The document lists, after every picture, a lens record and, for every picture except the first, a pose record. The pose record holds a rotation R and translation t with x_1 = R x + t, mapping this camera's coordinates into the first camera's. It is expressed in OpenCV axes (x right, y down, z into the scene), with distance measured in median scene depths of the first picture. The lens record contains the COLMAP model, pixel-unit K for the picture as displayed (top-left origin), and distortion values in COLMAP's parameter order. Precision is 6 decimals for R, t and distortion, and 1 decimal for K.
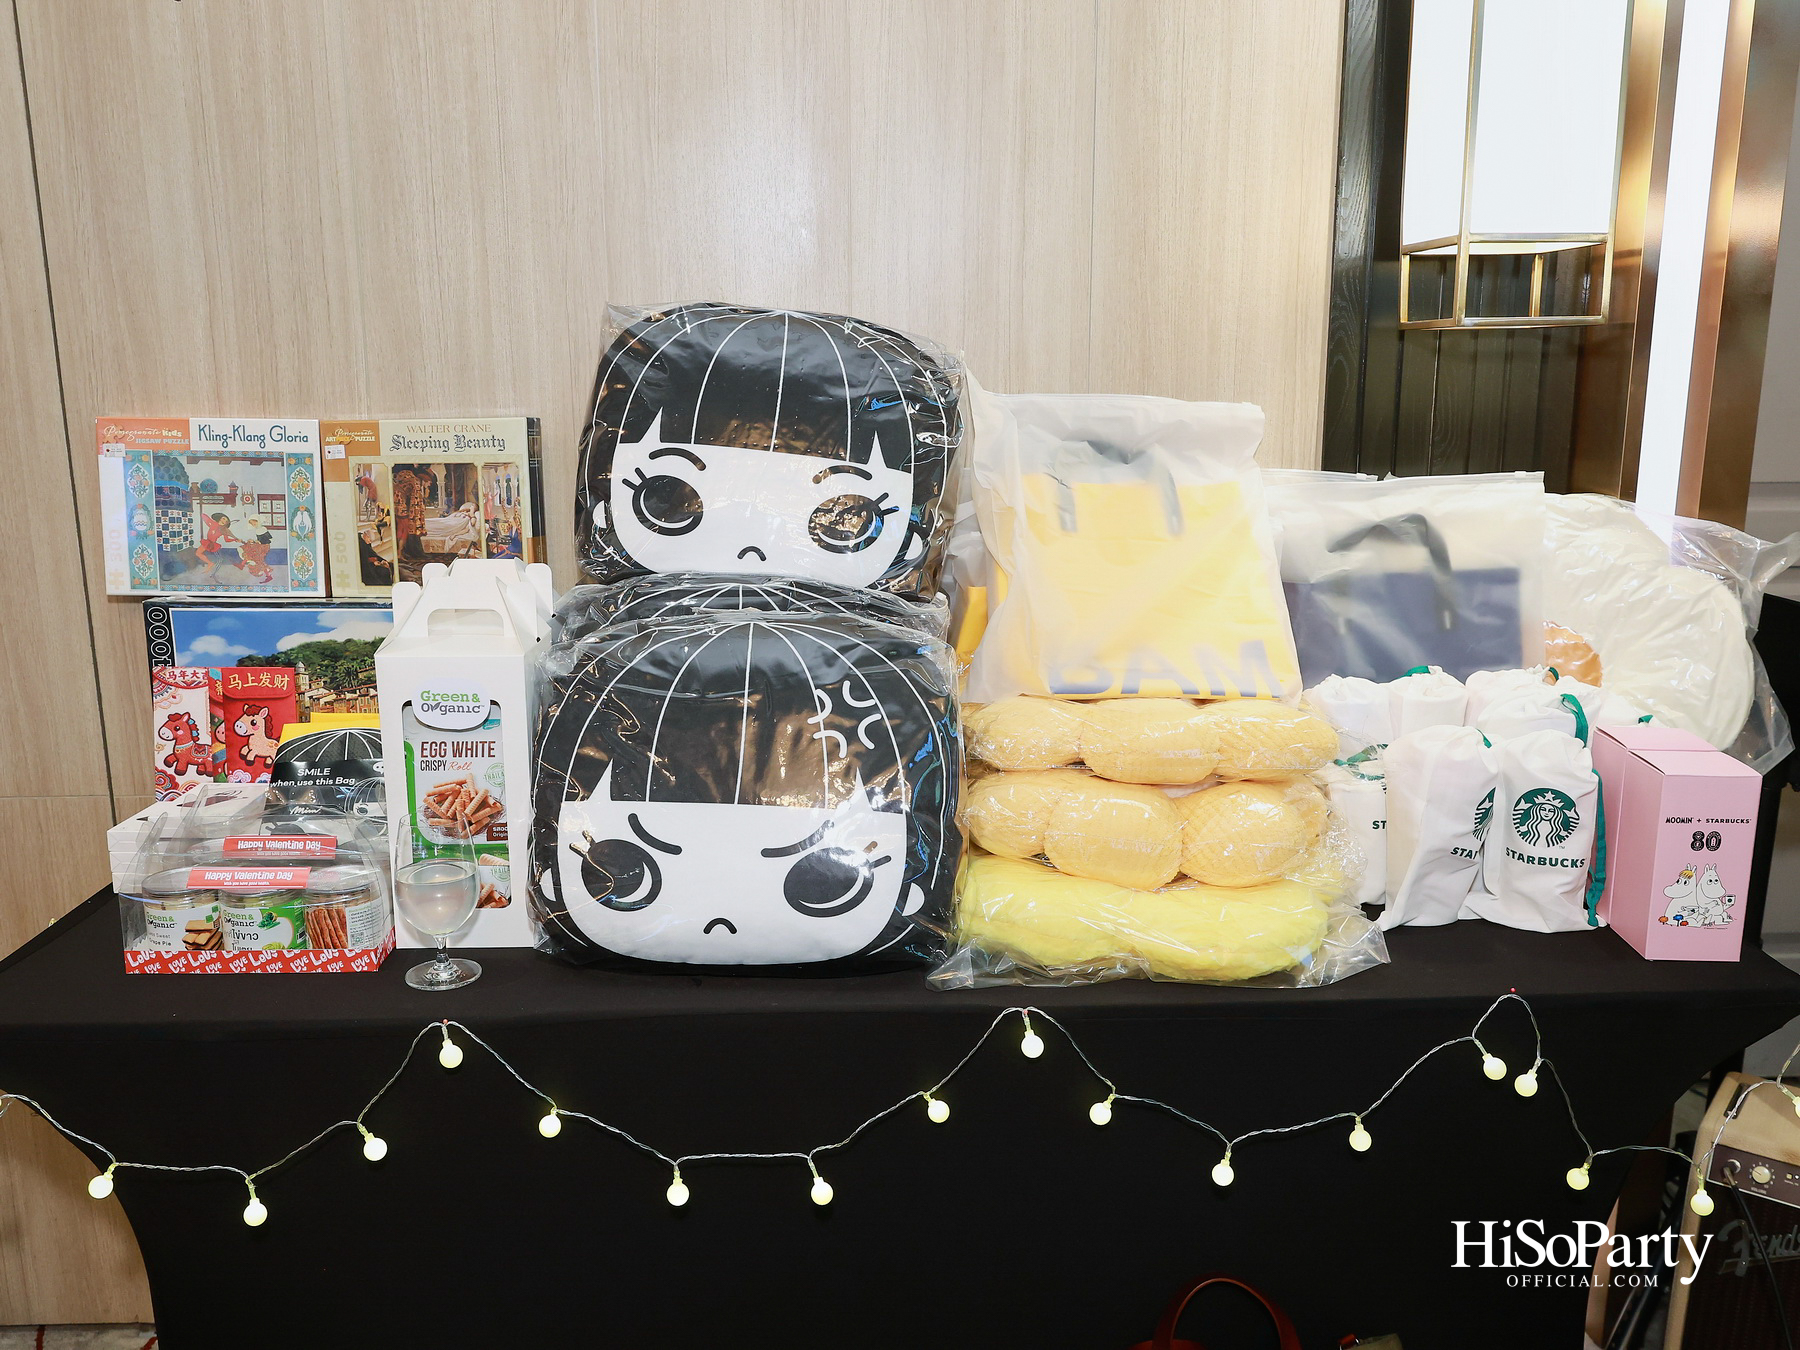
lens RADIAL K [[1420.4, 0, 900.3], [0, 1420.4, 675.5], [0, 0, 1]] dist [0.001726, 0.000239]
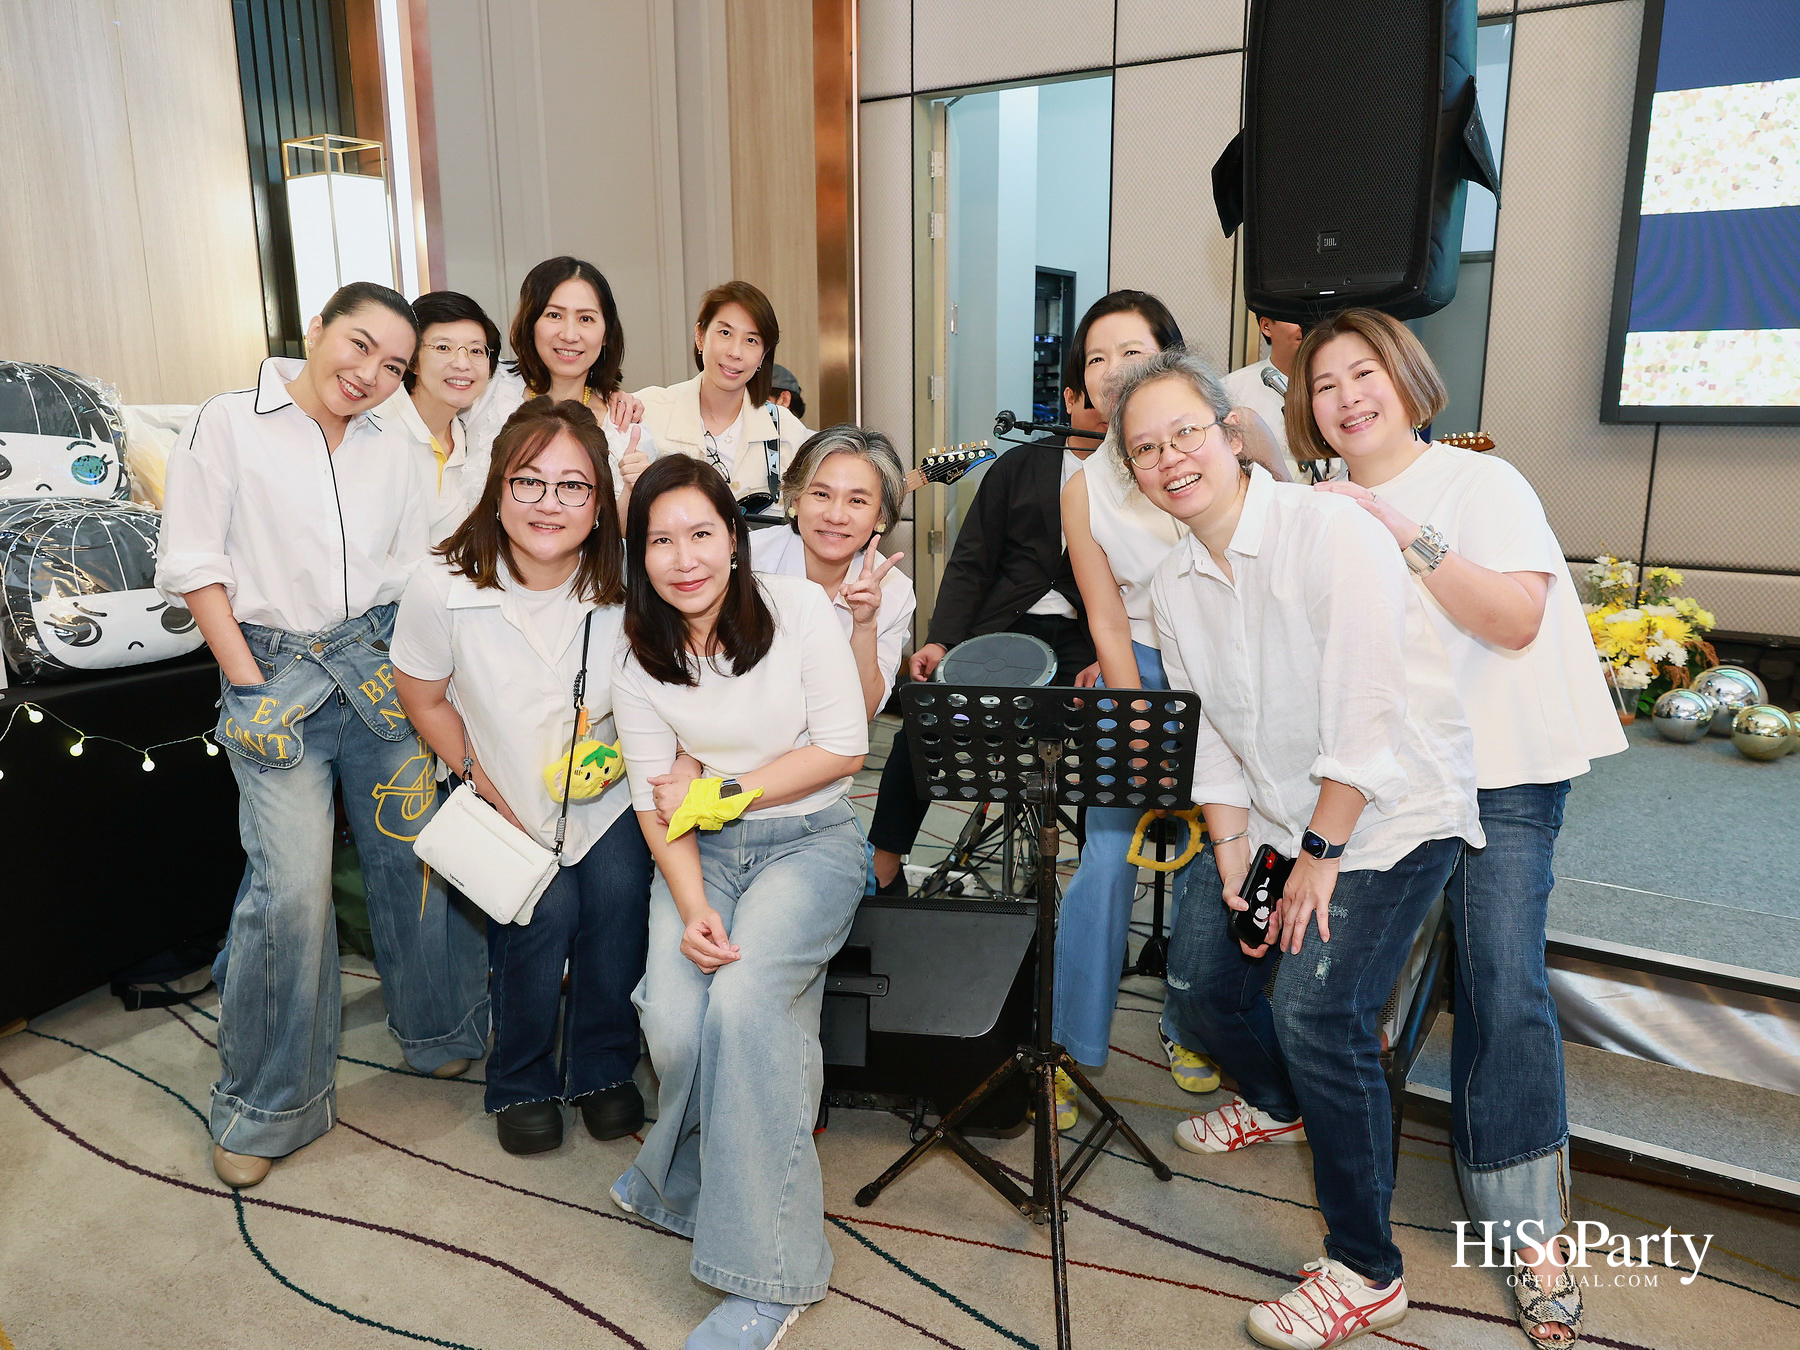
lens RADIAL K [[1214.5, 0, 901.4], [0, 1214.5, 672.9], [0, 0, 1]] dist [0.000937, -0.000070]
pose [[0.496477, -0.184415, 0.848235, -0.983192], [0.168936, 0.979016, 0.113969, 0.174265], [-0.851453, 0.086715, 0.517213, -0.849402]]
